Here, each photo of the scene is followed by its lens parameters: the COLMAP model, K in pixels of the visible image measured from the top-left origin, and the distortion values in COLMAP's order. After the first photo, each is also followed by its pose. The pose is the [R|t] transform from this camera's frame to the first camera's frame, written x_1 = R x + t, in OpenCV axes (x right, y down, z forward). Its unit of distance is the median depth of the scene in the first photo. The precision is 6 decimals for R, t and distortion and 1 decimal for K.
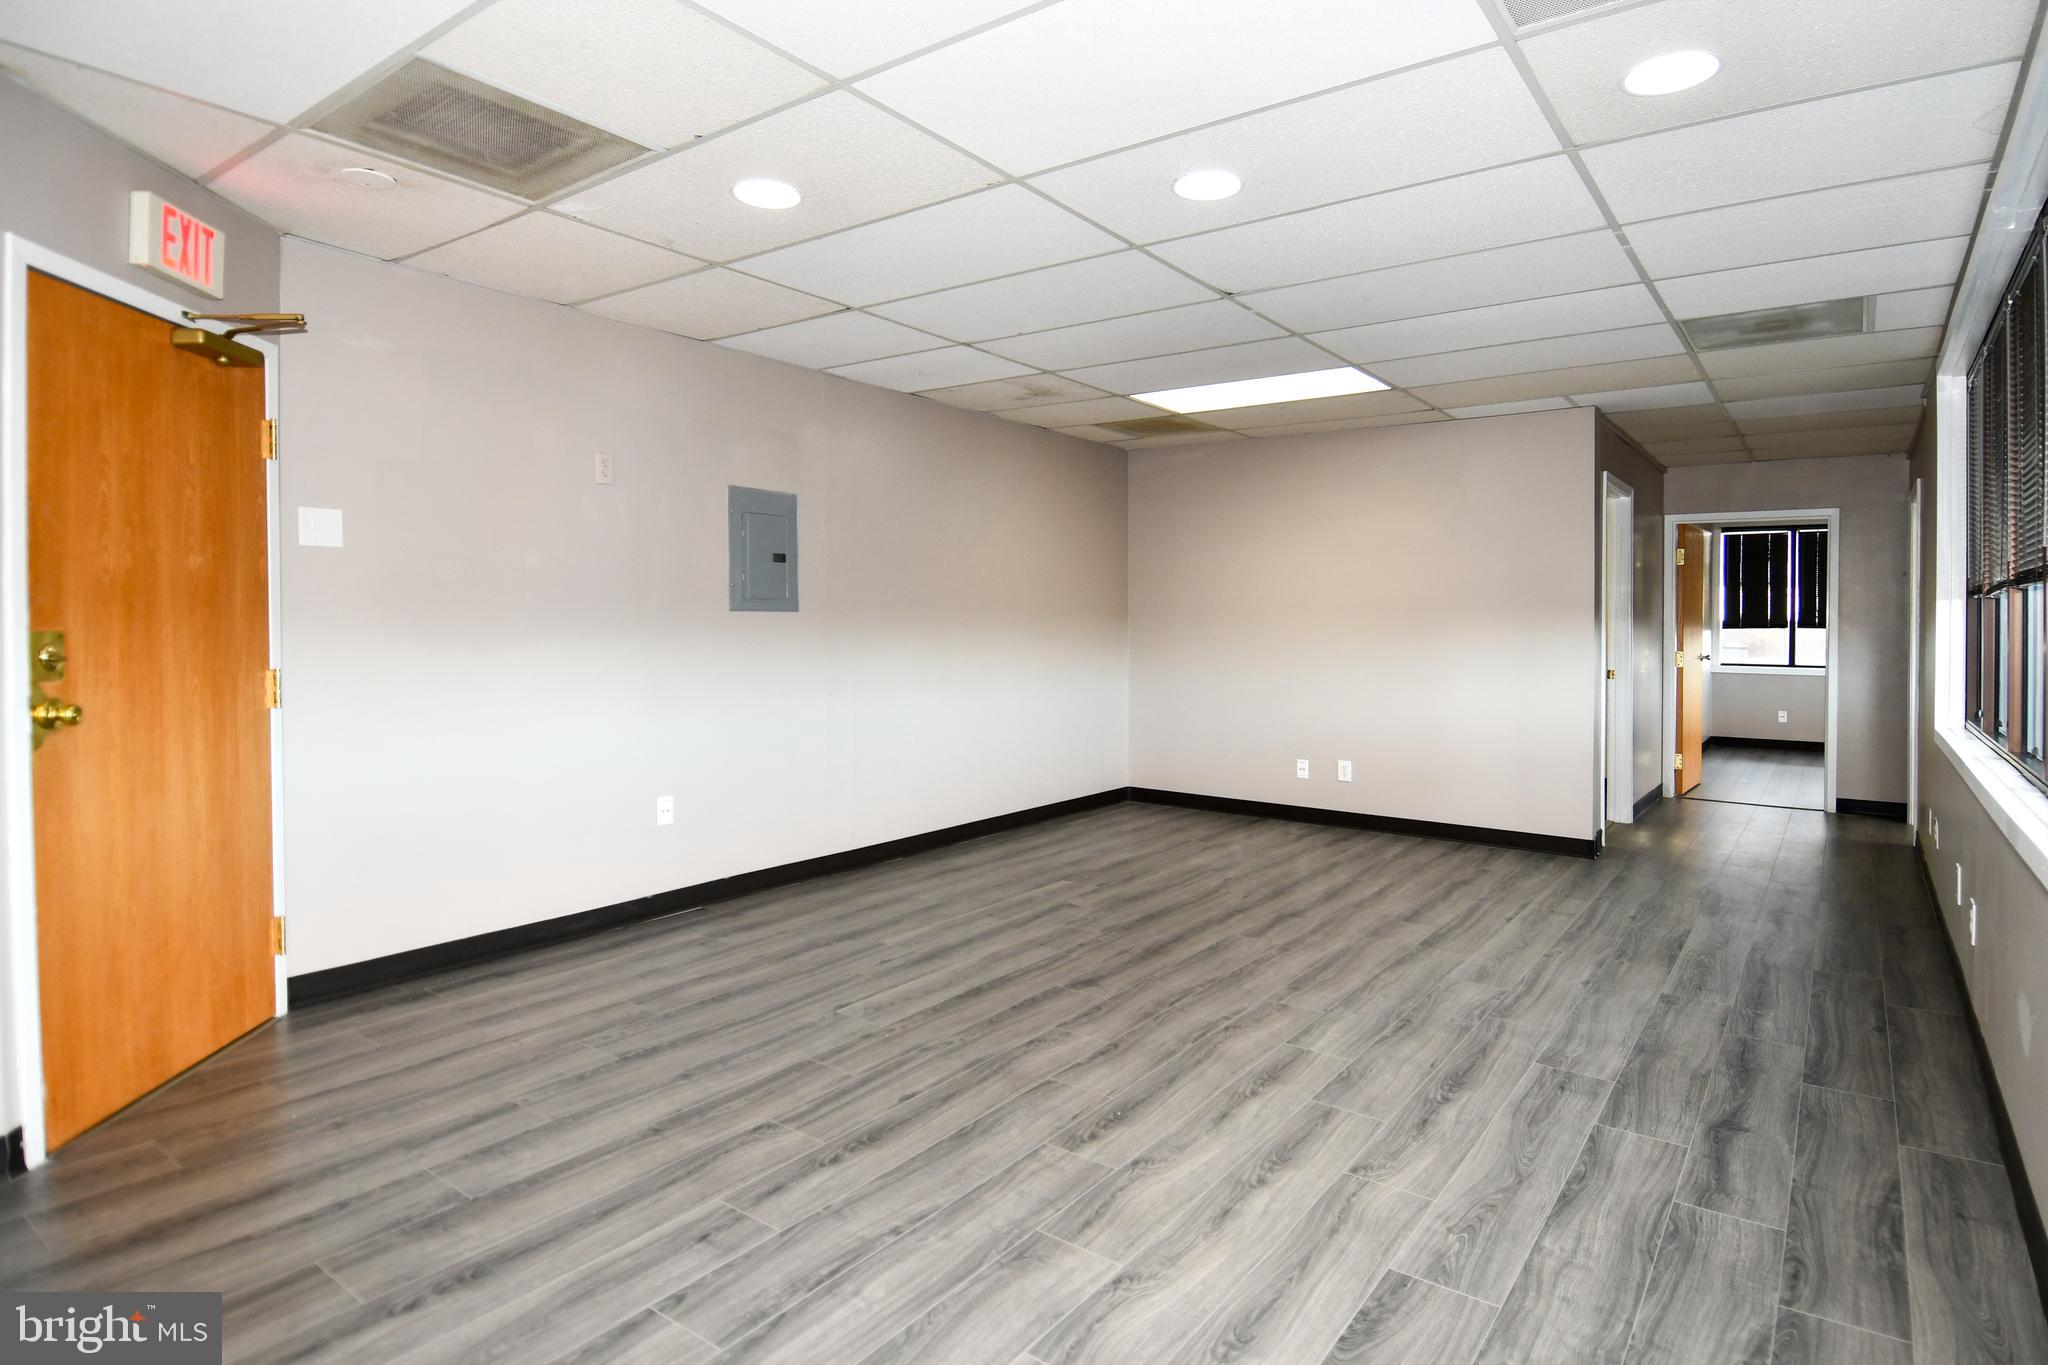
lens RADIAL K [[1136.9, 0, 1083.3], [0, 1136.9, 643.7], [0, 0, 1]] dist [0.053604, -0.067876]
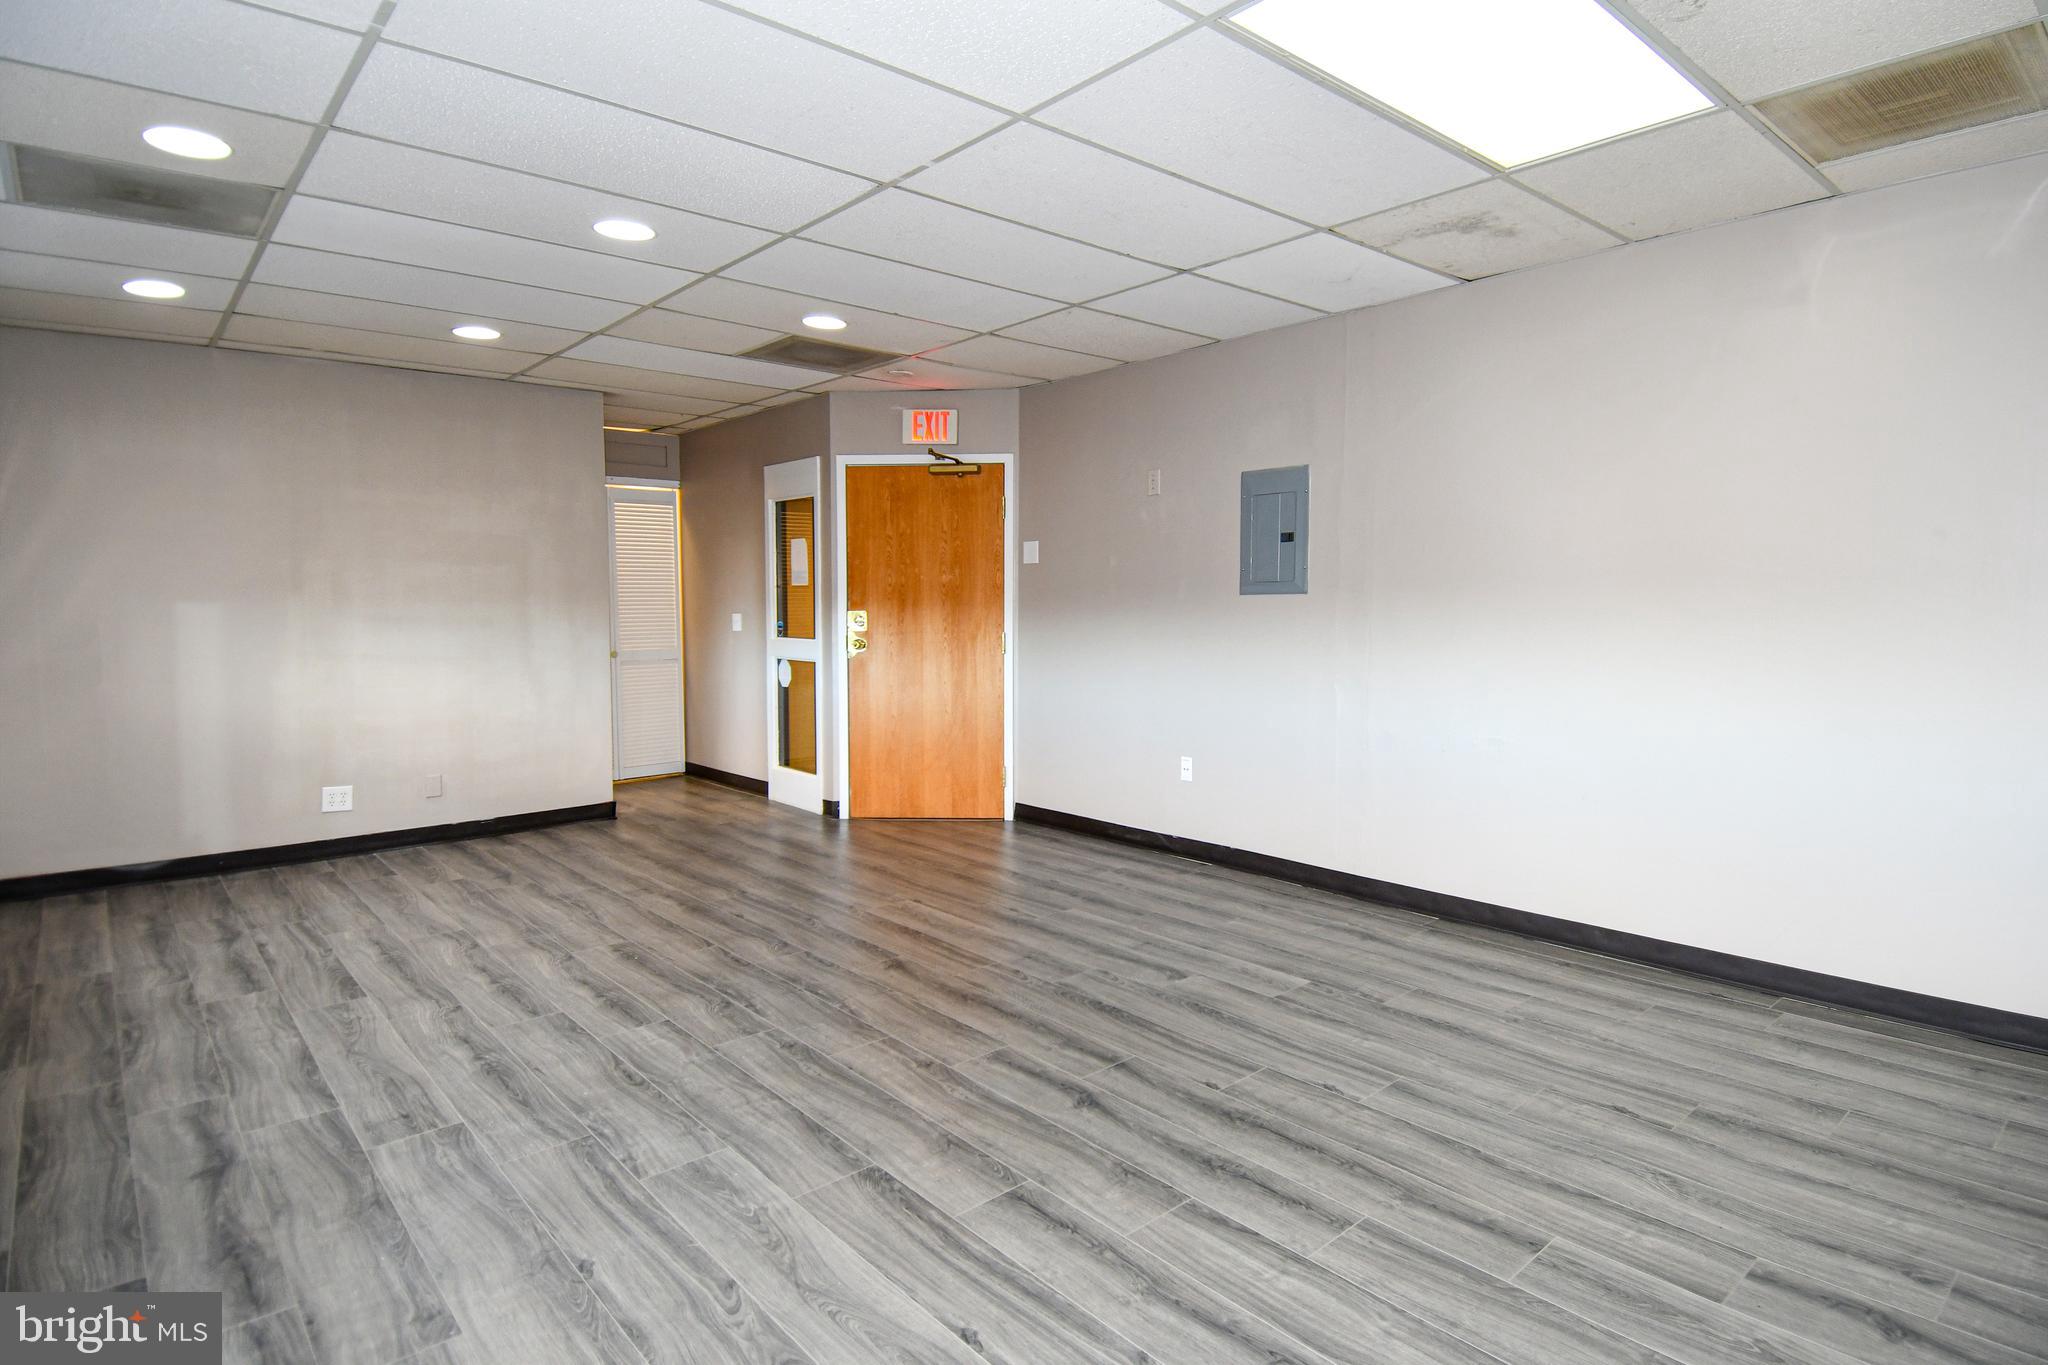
lens RADIAL K [[1130.7, 0, 1068.6], [0, 1130.7, 685.9], [0, 0, 1]] dist [0.035020, -0.052317]
pose [[-0.261551, 0.068191, -0.962778, 1.007905], [-0.014730, 0.997103, 0.074624, -0.028448], [0.965077, 0.033700, -0.259789, 1.549966]]
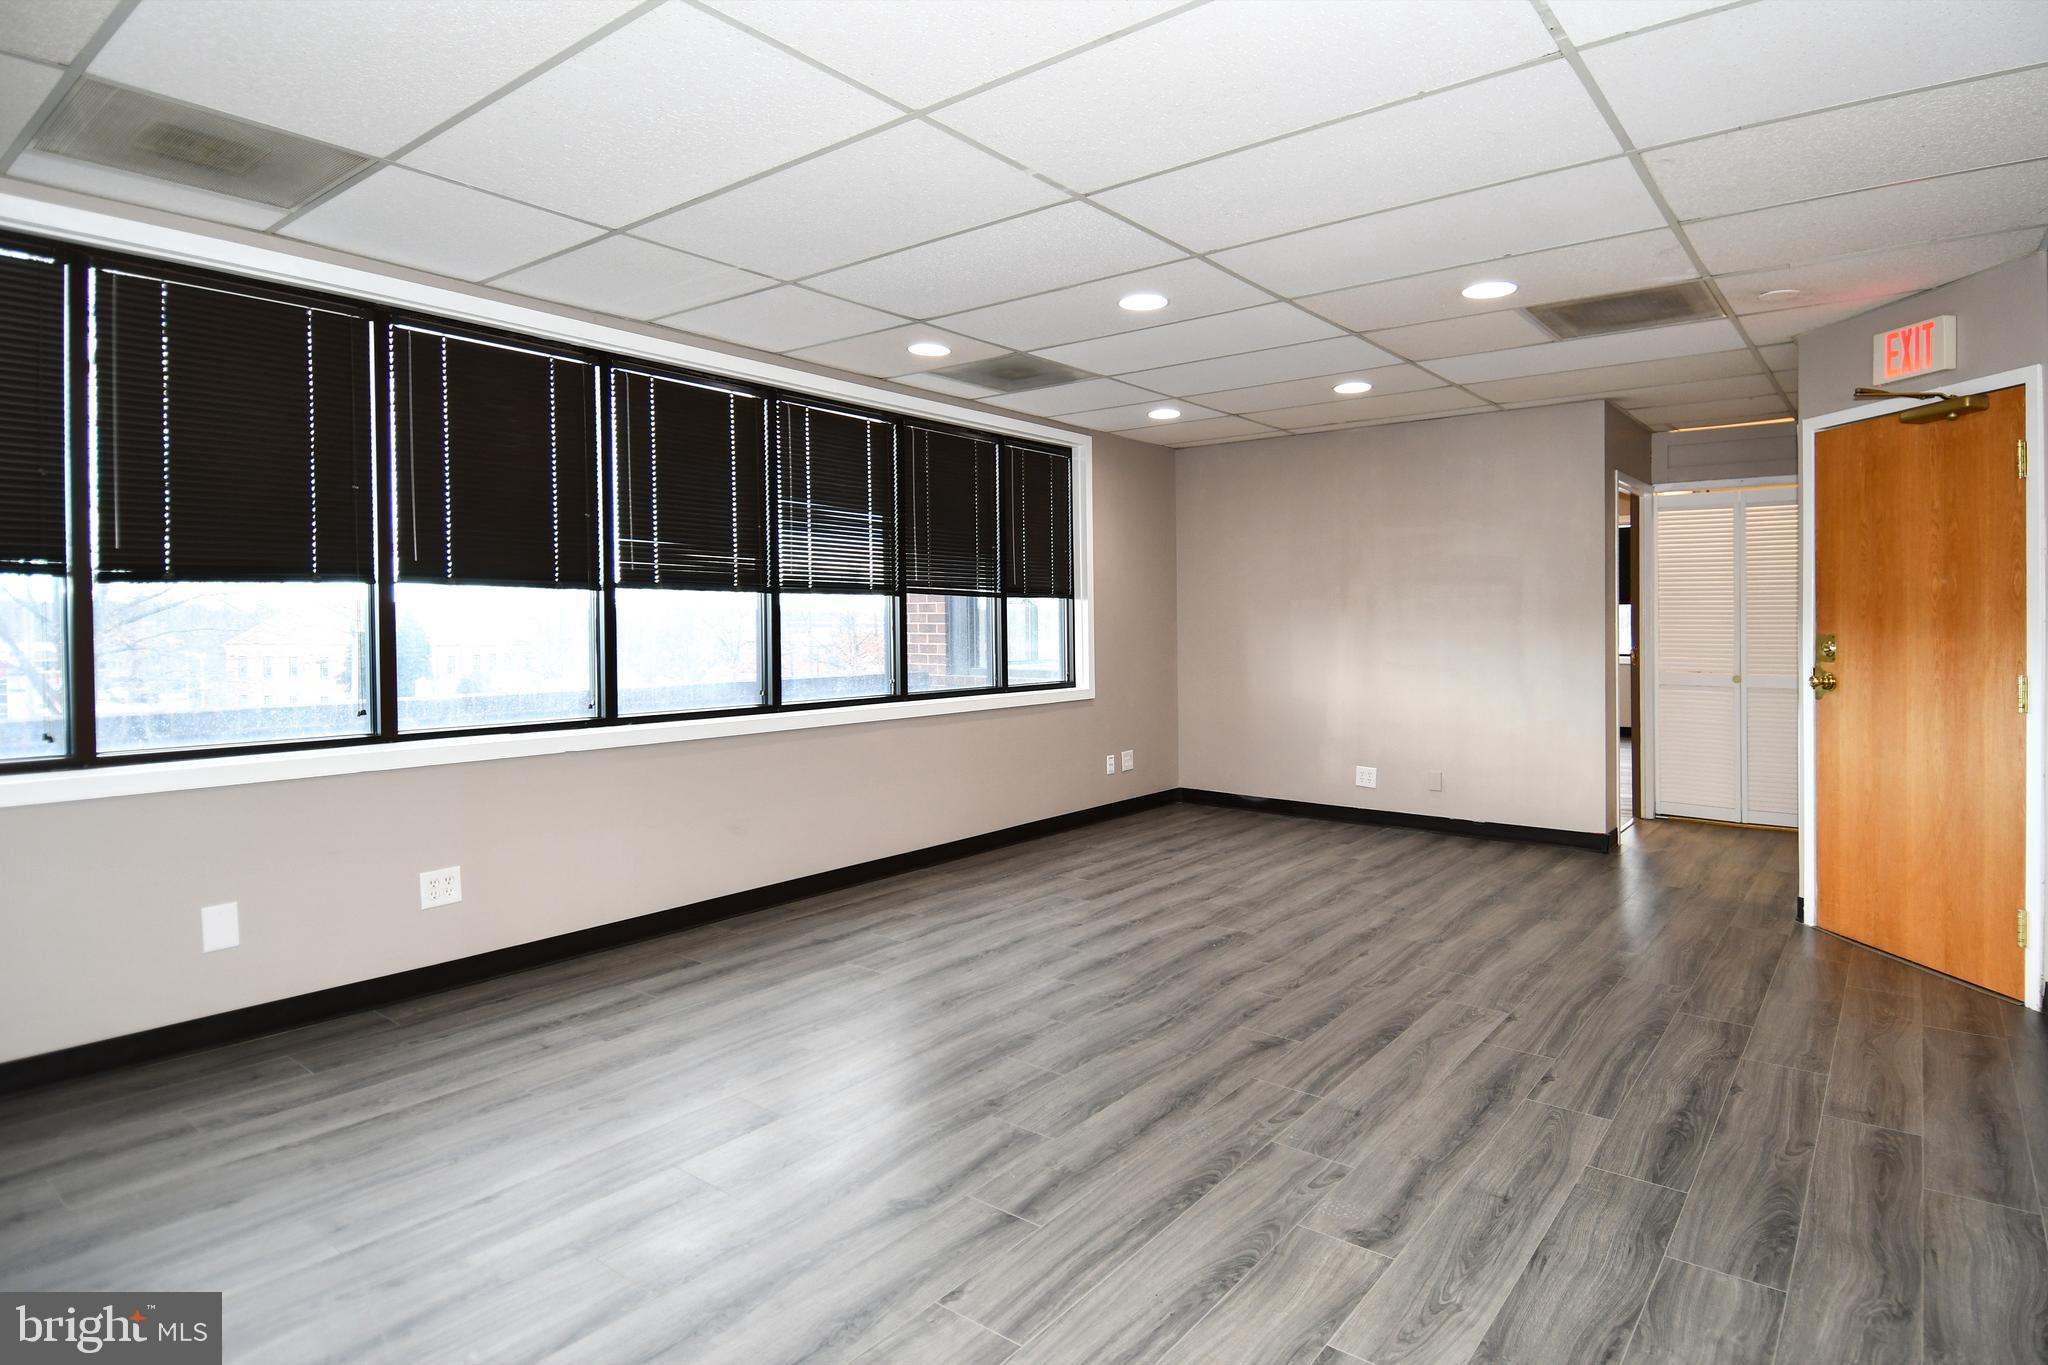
lens RADIAL K [[1022.6, 0, 1064.4], [0, 1022.6, 613.0], [0, 0, 1]] dist [0.042212, -0.037082]
pose [[-0.997593, -0.008611, 0.068805, 0.116003], [-0.007602, 0.999860, 0.014911, -0.041895], [-0.068924, 0.014352, -0.997519, 1.971832]]
